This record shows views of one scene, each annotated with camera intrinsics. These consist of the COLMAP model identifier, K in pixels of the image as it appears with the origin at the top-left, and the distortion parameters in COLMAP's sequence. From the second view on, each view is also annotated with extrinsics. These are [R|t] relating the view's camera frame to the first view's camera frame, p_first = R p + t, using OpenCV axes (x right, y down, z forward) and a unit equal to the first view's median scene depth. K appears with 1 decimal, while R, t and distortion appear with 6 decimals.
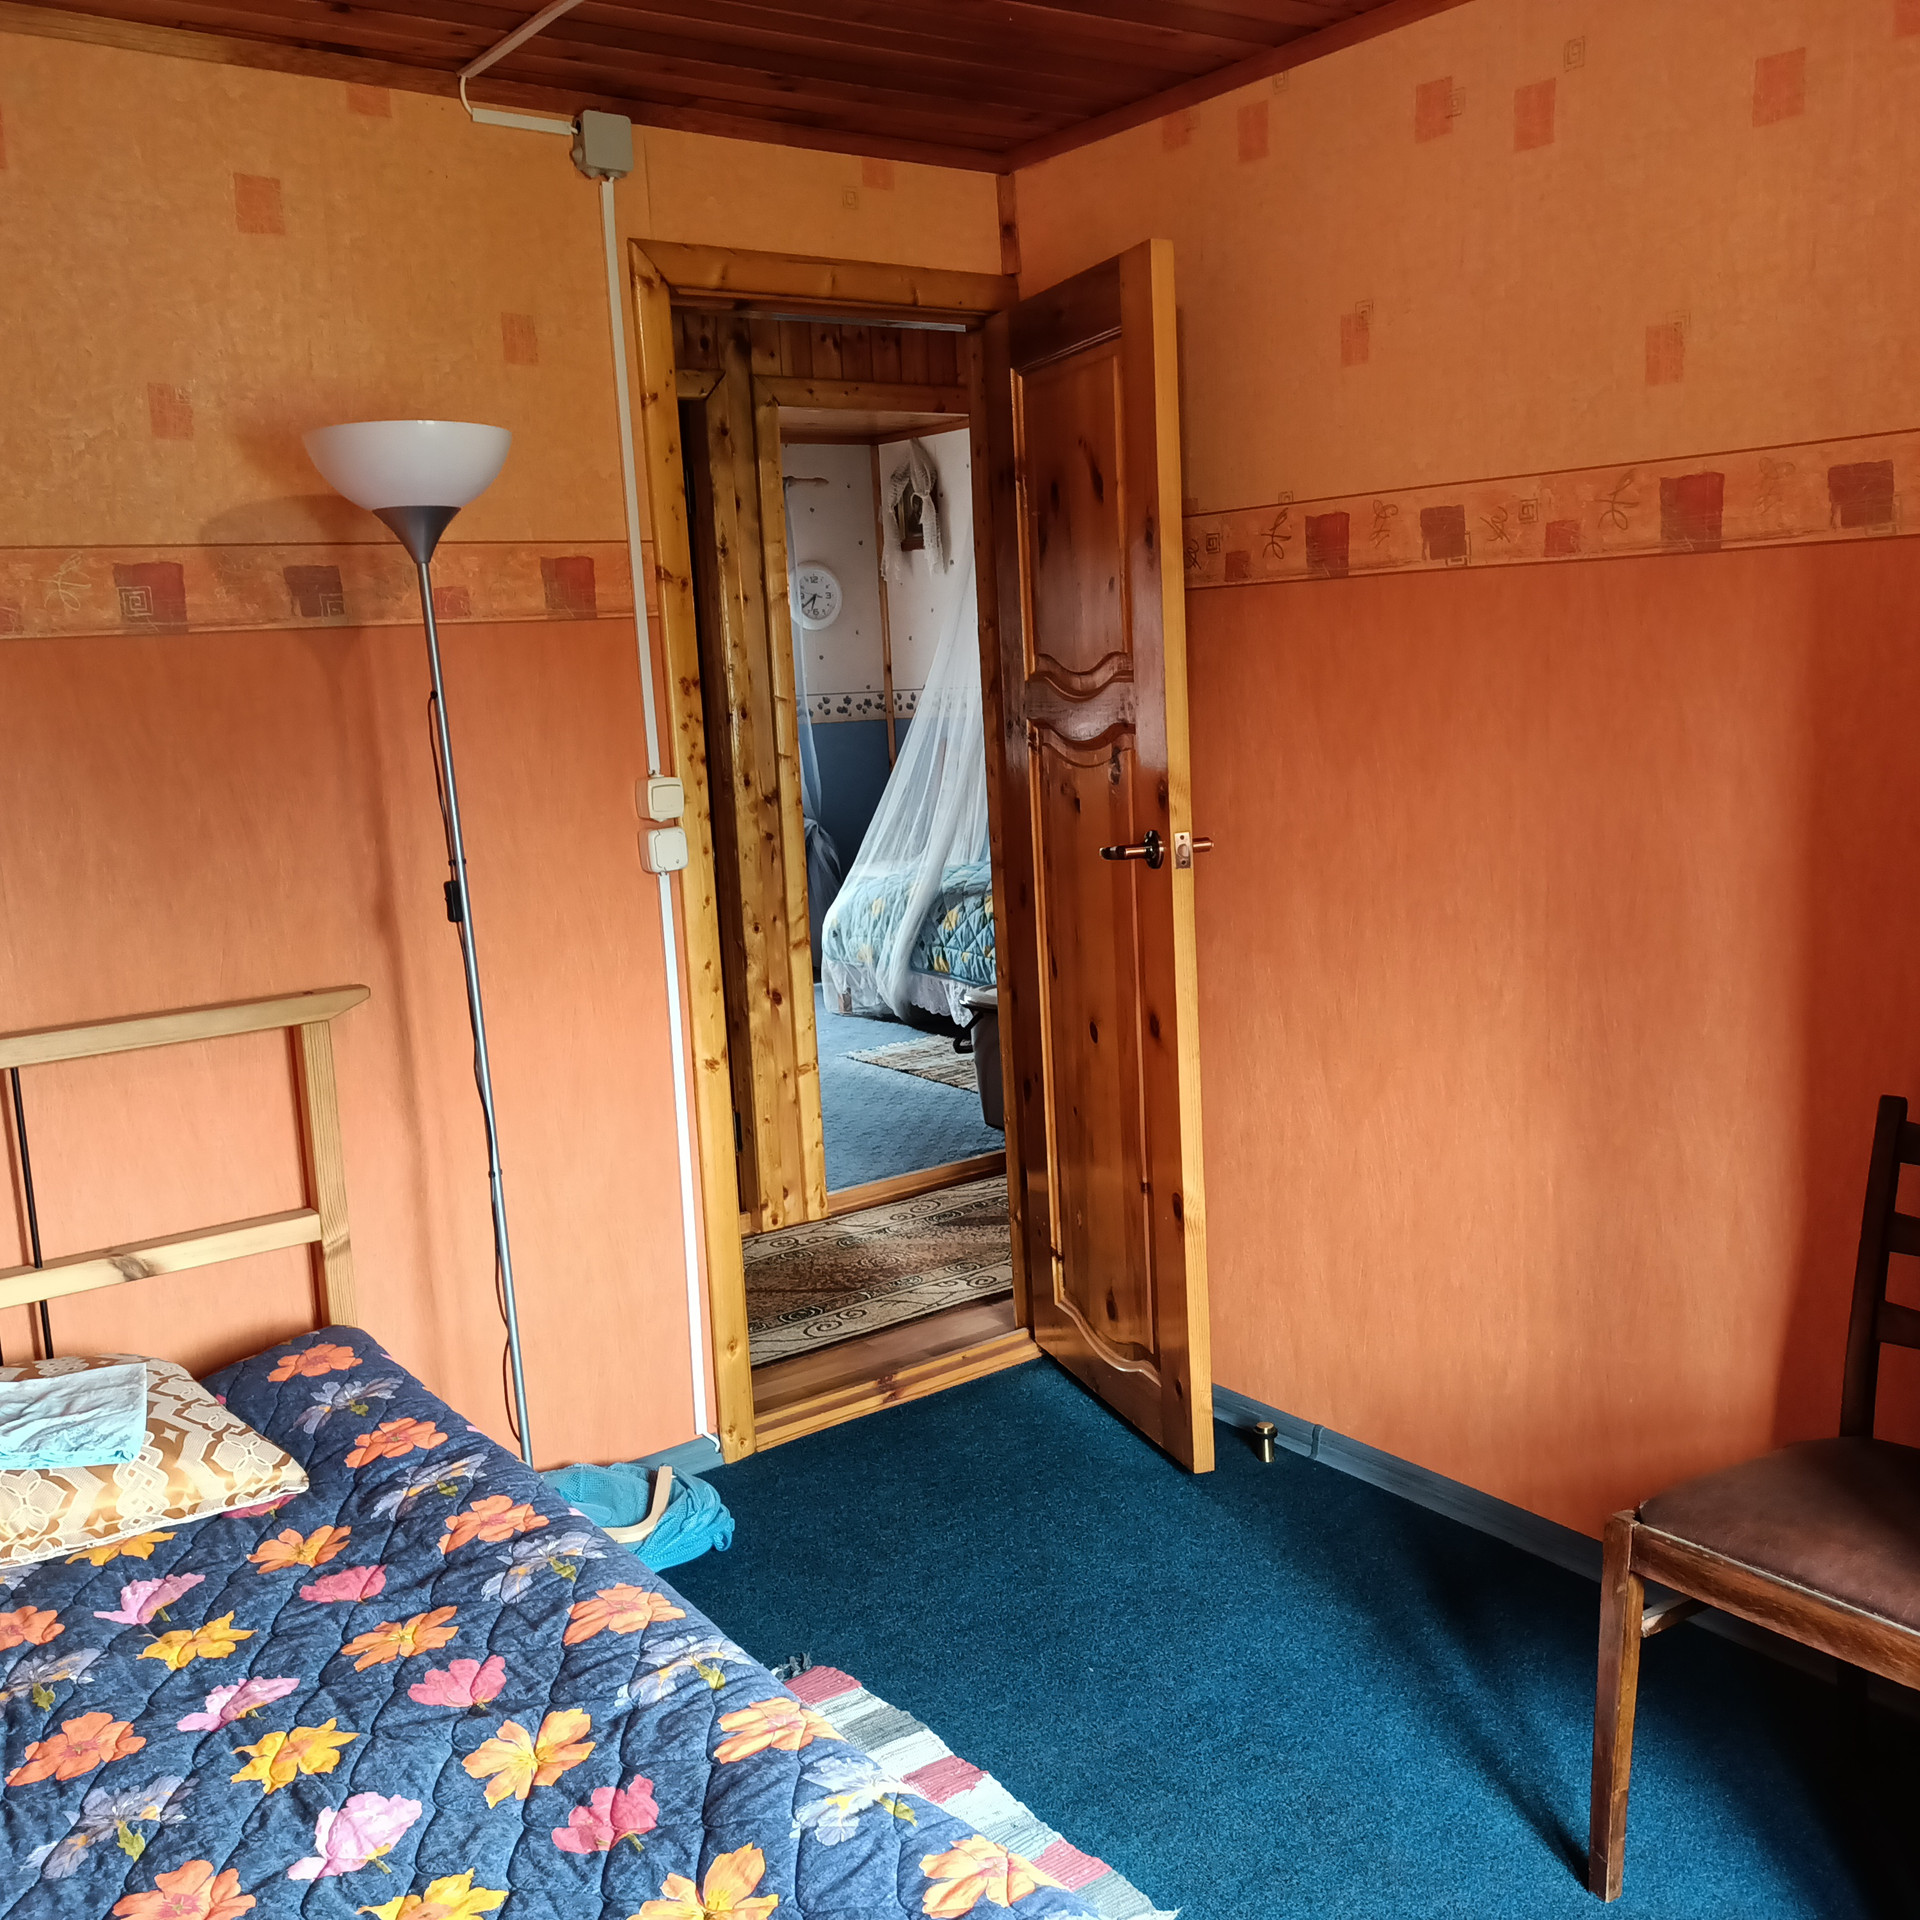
lens RADIAL K [[1917.6, 0, 968.3], [0, 1917.6, 969.7], [0, 0, 1]] dist [0.126989, -0.273087]
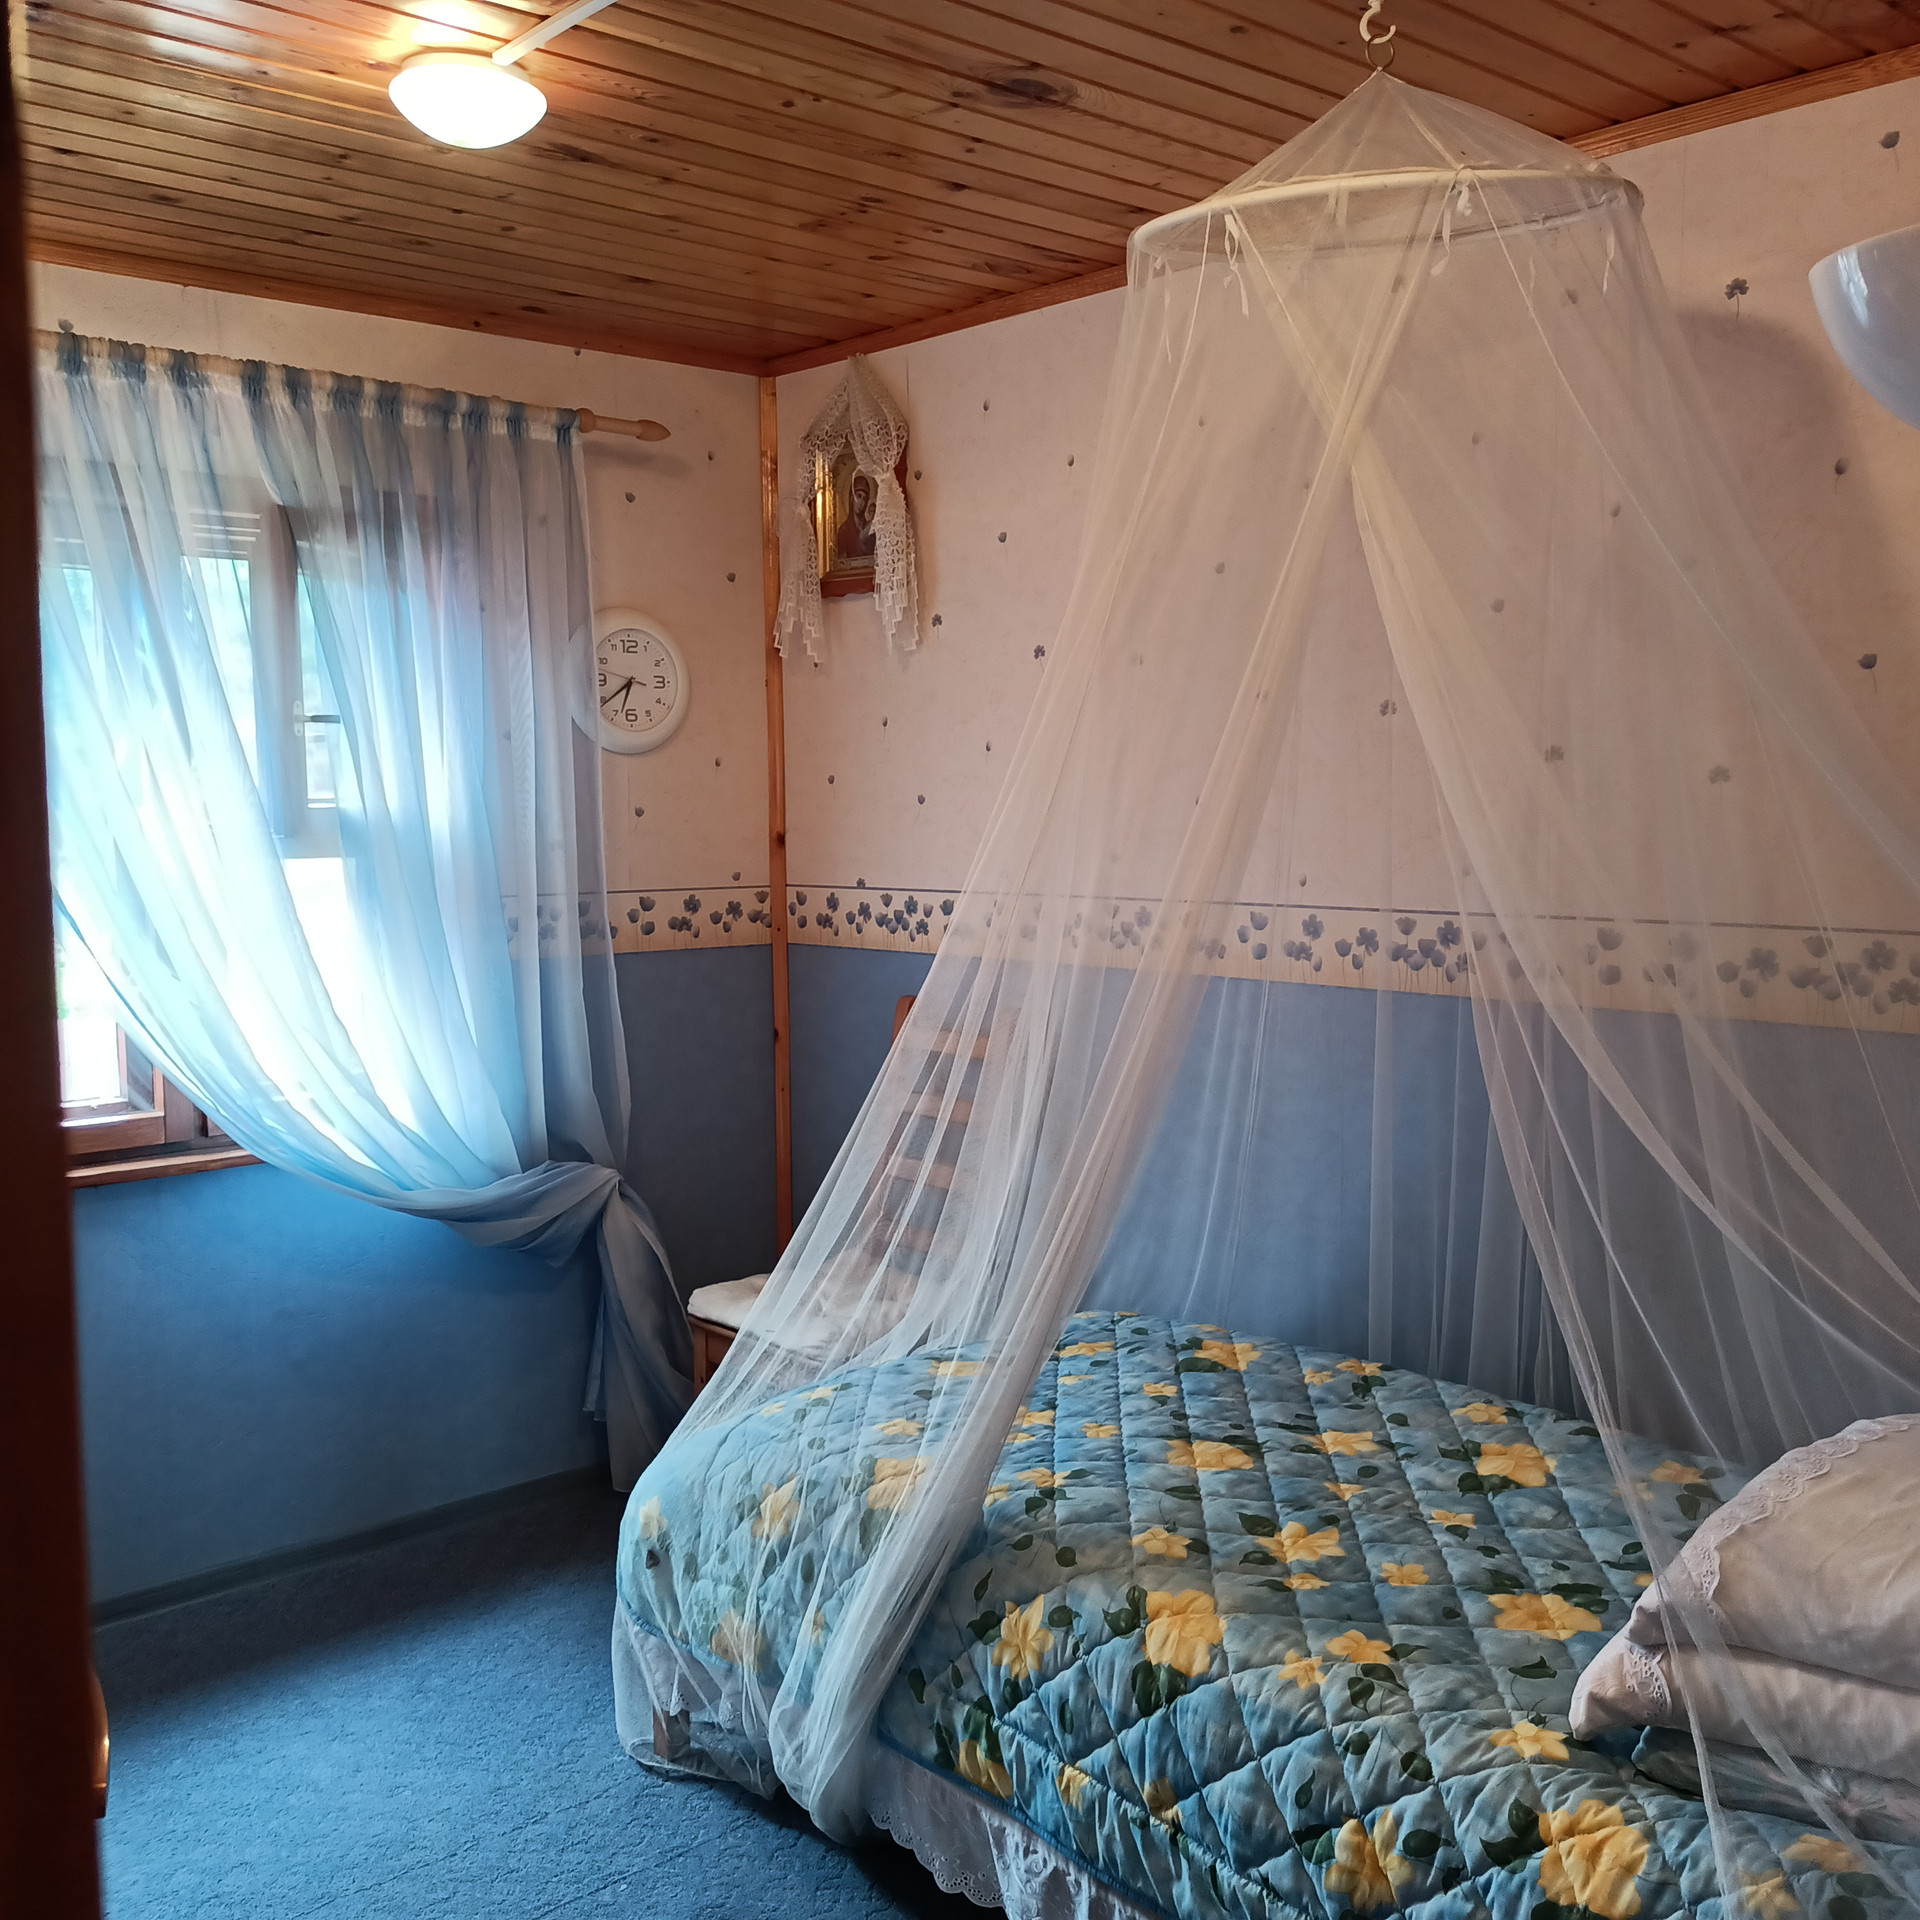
lens RADIAL K [[1917.6, 0, 968.3], [0, 1917.6, 969.7], [0, 0, 1]] dist [0.126989, -0.273087]
pose [[0.993466, 0.035189, 0.108565, -0.054126], [-0.027616, 0.997130, -0.070486, -0.108747], [-0.110734, 0.067028, 0.991587, 0.619022]]
